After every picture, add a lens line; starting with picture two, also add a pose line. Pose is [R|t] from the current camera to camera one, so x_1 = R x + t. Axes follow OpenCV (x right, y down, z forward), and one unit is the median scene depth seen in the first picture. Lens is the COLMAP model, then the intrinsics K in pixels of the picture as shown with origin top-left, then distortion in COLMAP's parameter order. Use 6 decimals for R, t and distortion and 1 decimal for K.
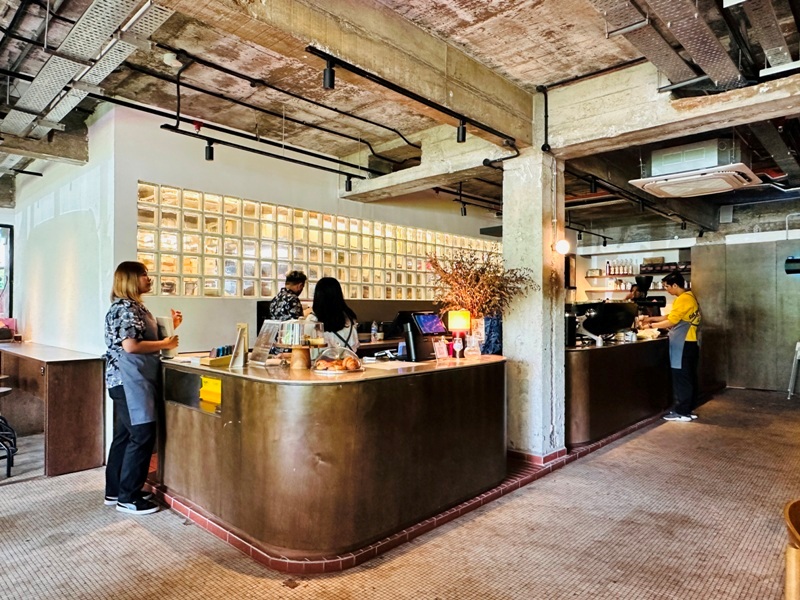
lens RADIAL K [[513.6, 0, 401.0], [0, 513.6, 302.8], [0, 0, 1]] dist [-0.002047, -0.000281]
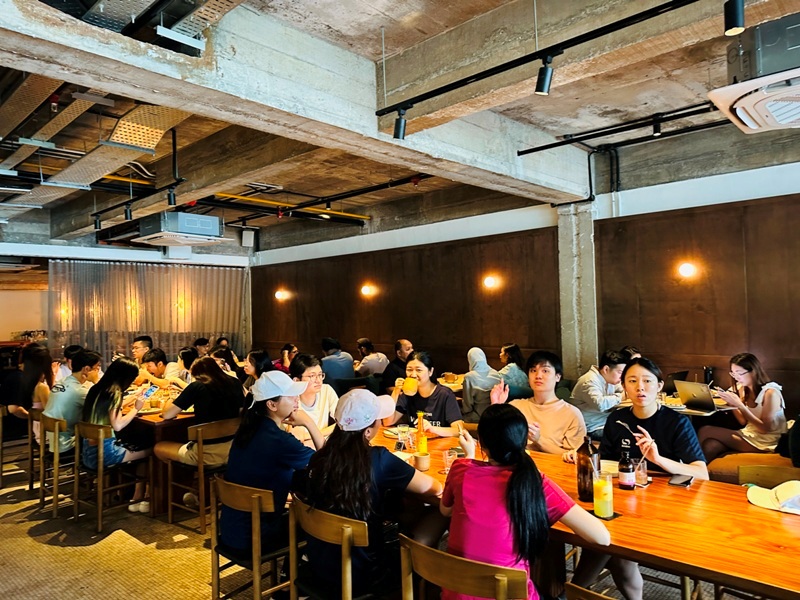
lens RADIAL K [[564.9, 0, 399.3], [0, 564.9, 297.7], [0, 0, 1]] dist [0.015785, -0.028670]
pose [[-0.012969, 0.022609, 0.999660, -0.078580], [0.018354, 0.999581, -0.022369, -0.063321], [-0.999747, 0.018058, -0.013378, 0.763597]]
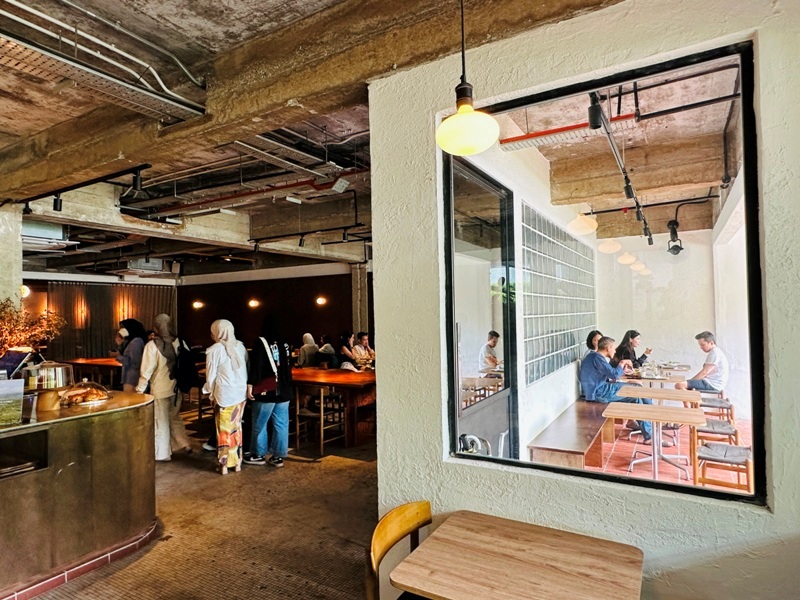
lens RADIAL K [[471.1, 0, 399.9], [0, 471.1, 299.8], [0, 0, 1]] dist [-0.001244, 0.000585]
pose [[-0.228324, 0.029219, 0.973147, -1.488223], [0.008672, 0.999571, -0.027977, -0.074911], [-0.973546, 0.002051, -0.228480, 0.581207]]
